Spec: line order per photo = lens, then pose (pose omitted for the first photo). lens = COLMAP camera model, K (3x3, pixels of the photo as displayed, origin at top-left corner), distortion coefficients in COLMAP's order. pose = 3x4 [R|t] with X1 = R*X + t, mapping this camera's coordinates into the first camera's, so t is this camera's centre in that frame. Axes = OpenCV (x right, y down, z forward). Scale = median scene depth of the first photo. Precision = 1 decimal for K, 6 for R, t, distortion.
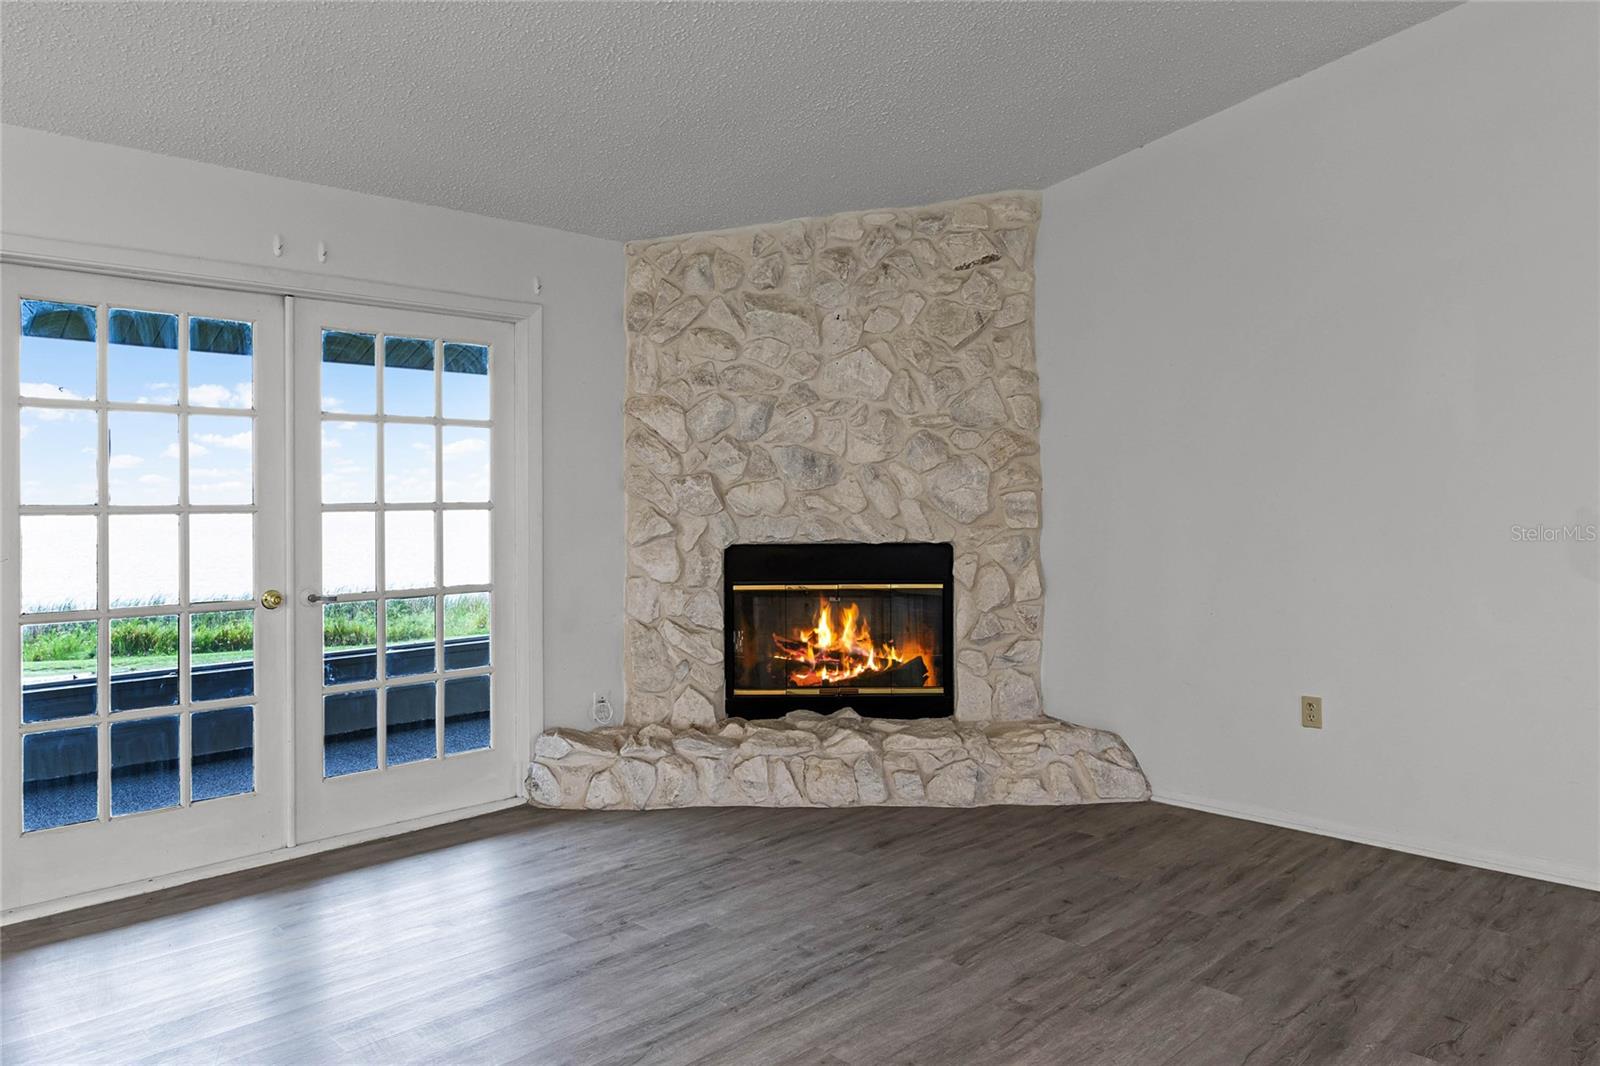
lens RADIAL K [[1088.5, 0, 802.7], [0, 1088.5, 490.4], [0, 0, 1]] dist [-0.001660, -0.005280]
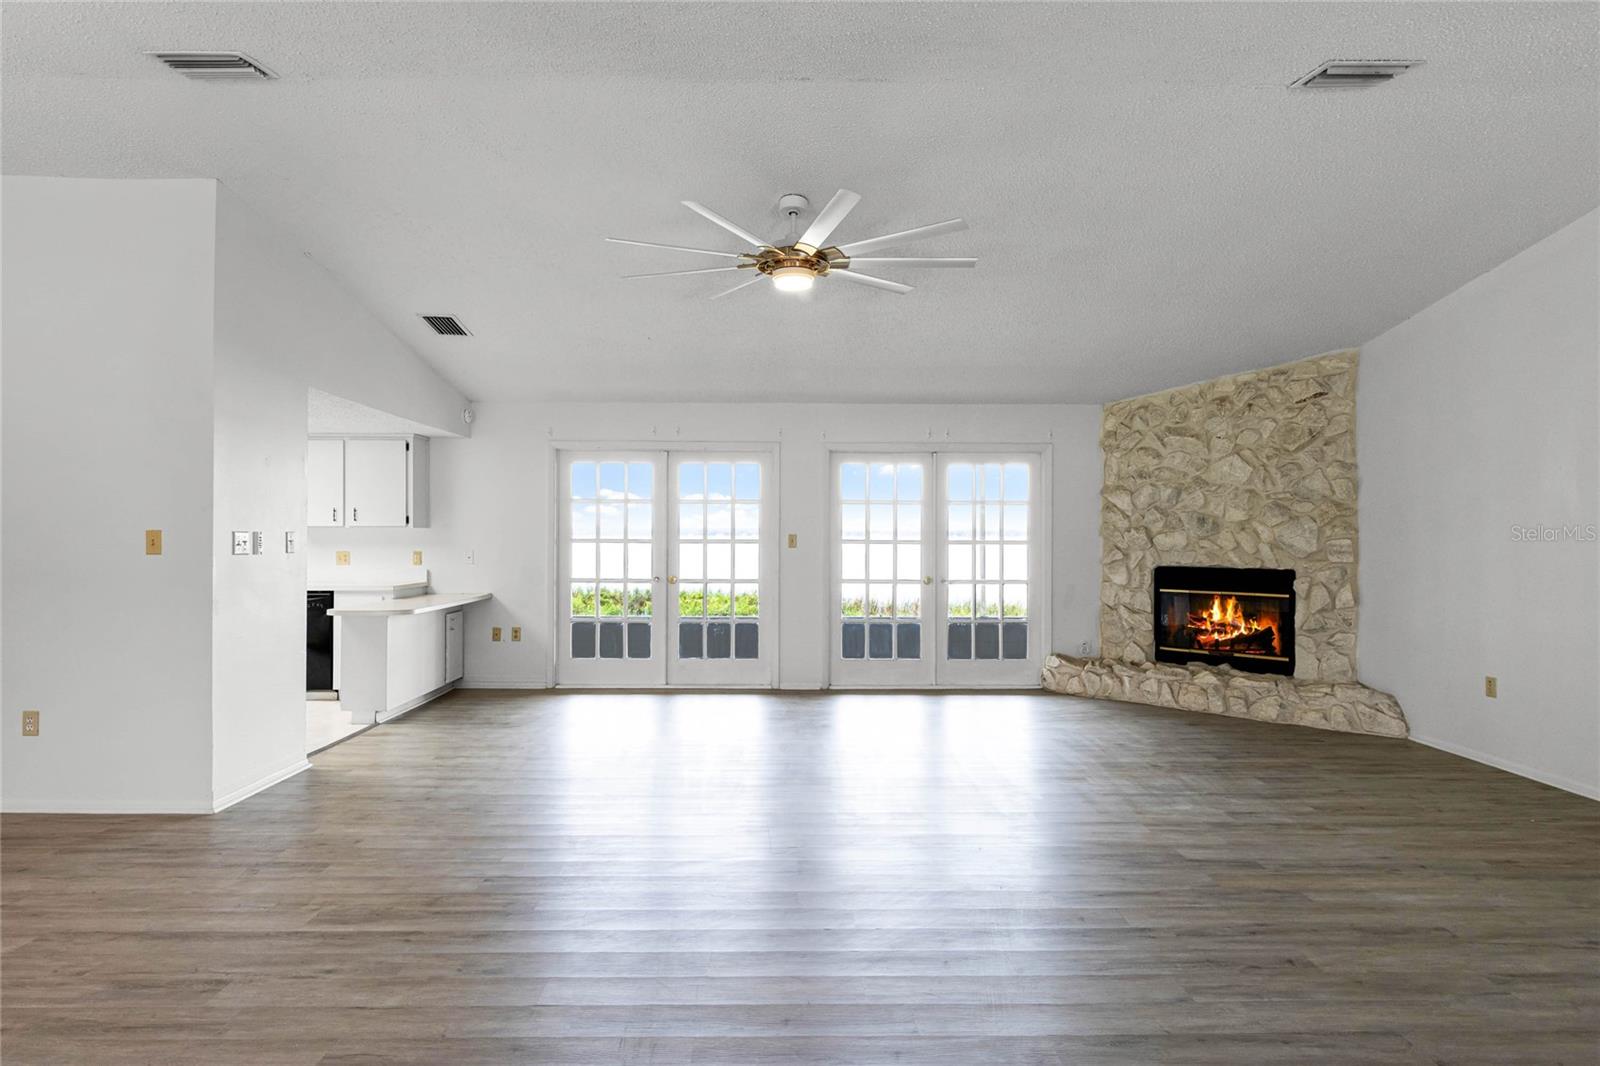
lens RADIAL K [[845.1, 0, 800.0], [0, 845.1, 533.0], [0, 0, 1]] dist [-0.001841, -0.000211]
pose [[0.722755, 0.009321, -0.691041, 0.480488], [-0.003723, 0.999947, 0.009593, -0.016813], [0.691094, -0.004360, 0.722752, -0.435134]]
